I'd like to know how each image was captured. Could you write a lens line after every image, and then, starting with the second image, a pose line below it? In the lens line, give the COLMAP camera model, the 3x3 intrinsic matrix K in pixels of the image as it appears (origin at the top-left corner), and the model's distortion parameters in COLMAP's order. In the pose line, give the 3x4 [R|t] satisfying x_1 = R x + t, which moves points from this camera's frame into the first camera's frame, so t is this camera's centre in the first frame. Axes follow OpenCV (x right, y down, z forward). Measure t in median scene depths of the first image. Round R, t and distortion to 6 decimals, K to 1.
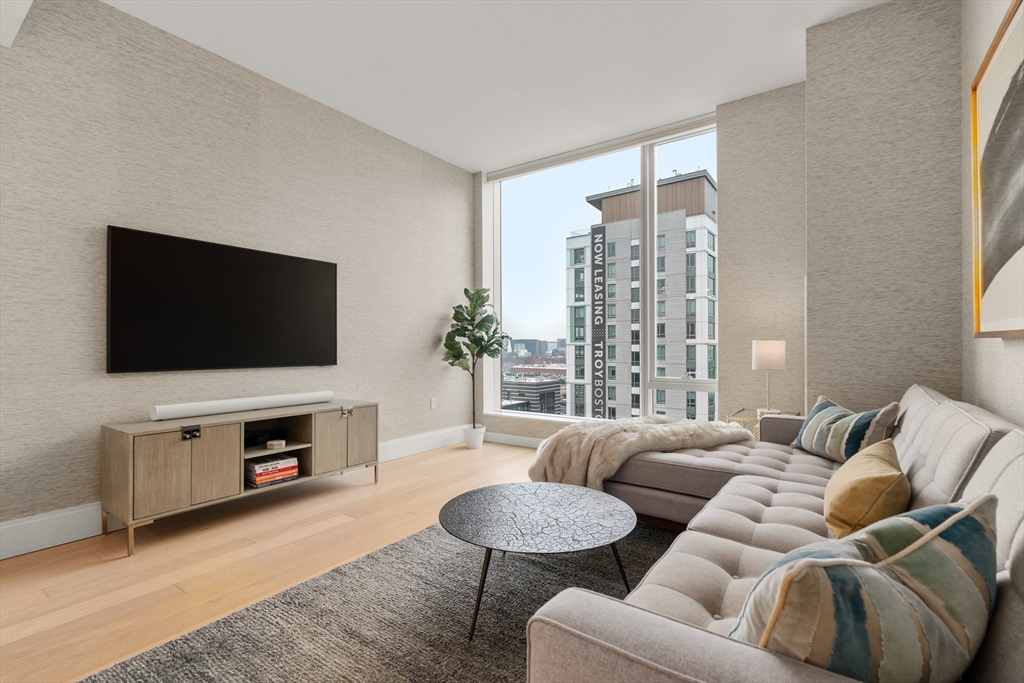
lens RADIAL K [[463.3, 0, 508.8], [0, 463.3, 346.1], [0, 0, 1]] dist [-0.000386, -0.000421]
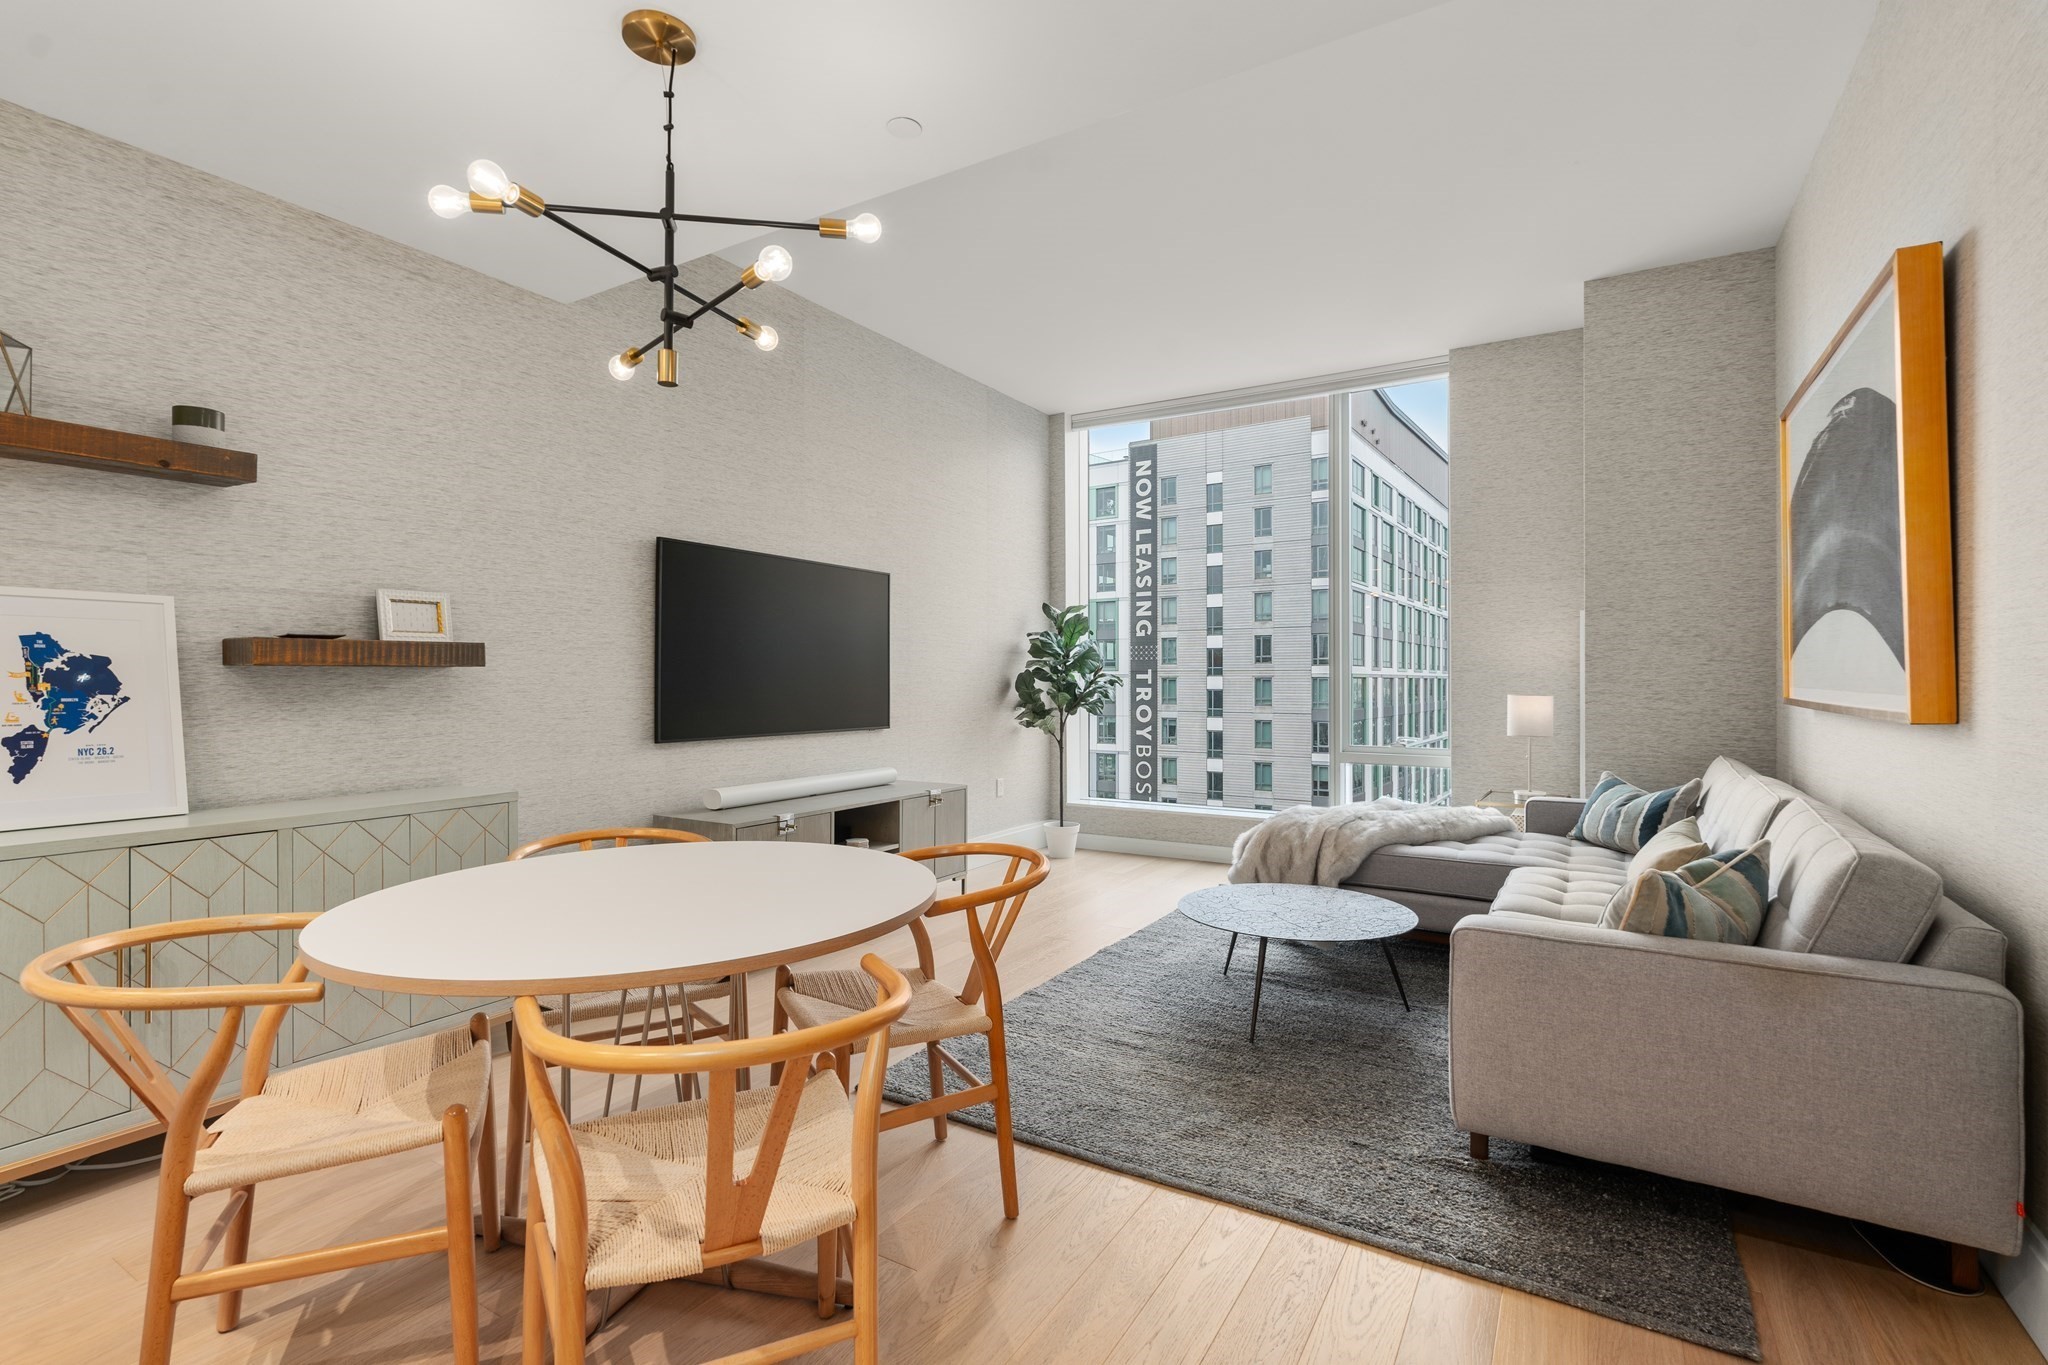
lens RADIAL K [[932.2, 0, 1022.8], [0, 932.2, 673.2], [0, 0, 1]] dist [-0.000919, 0.000360]
pose [[0.997326, 0.003966, 0.072977, -0.407464], [-0.003693, 0.999986, -0.003876, -0.046422], [-0.072991, 0.003596, 0.997326, -0.477002]]
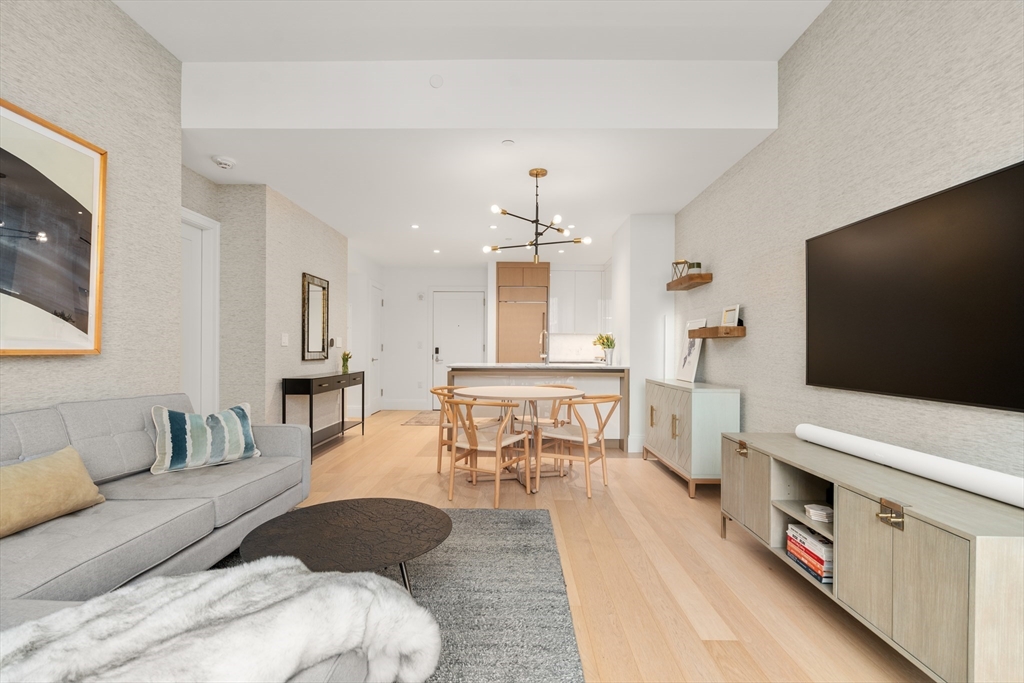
lens RADIAL K [[470.5, 0, 511.4], [0, 470.5, 347.2], [0, 0, 1]] dist [-0.000319, 0.000973]
pose [[-0.818770, -0.002967, -0.574114, 0.263199], [-0.001509, 0.999994, -0.003015, -0.020289], [0.574120, -0.001602, -0.818770, 1.472647]]
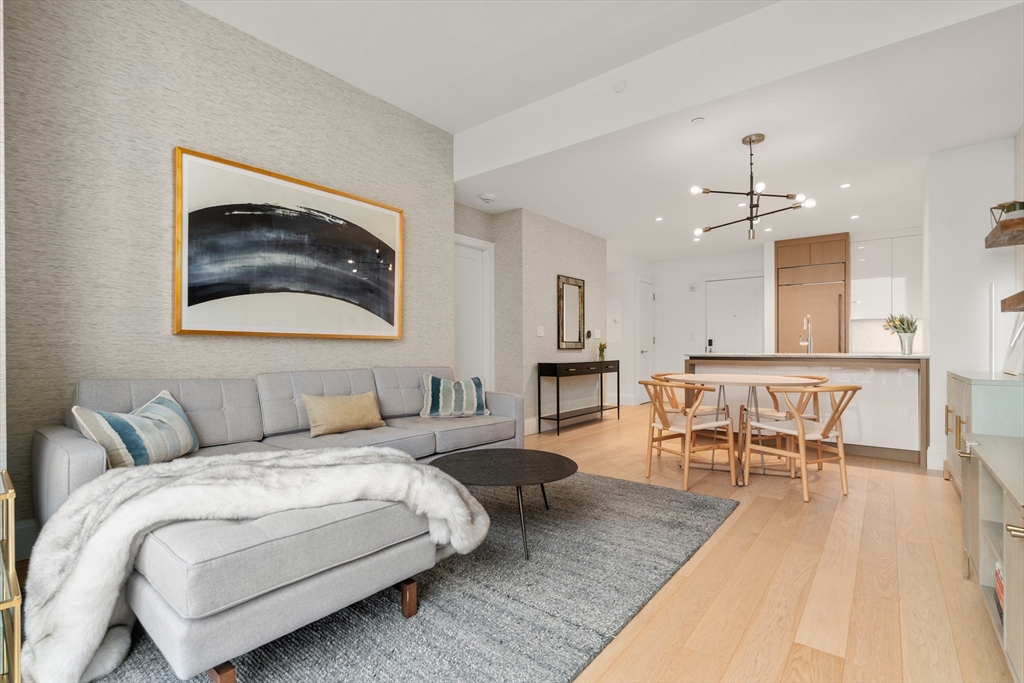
lens RADIAL K [[470.5, 0, 511.4], [0, 470.5, 347.2], [0, 0, 1]] dist [-0.000319, 0.000973]
pose [[-0.998638, 0.006271, 0.051799, -0.025241], [0.006193, 0.999979, -0.001671, 0.021699], [-0.051808, -0.001348, -0.998656, 1.694557]]
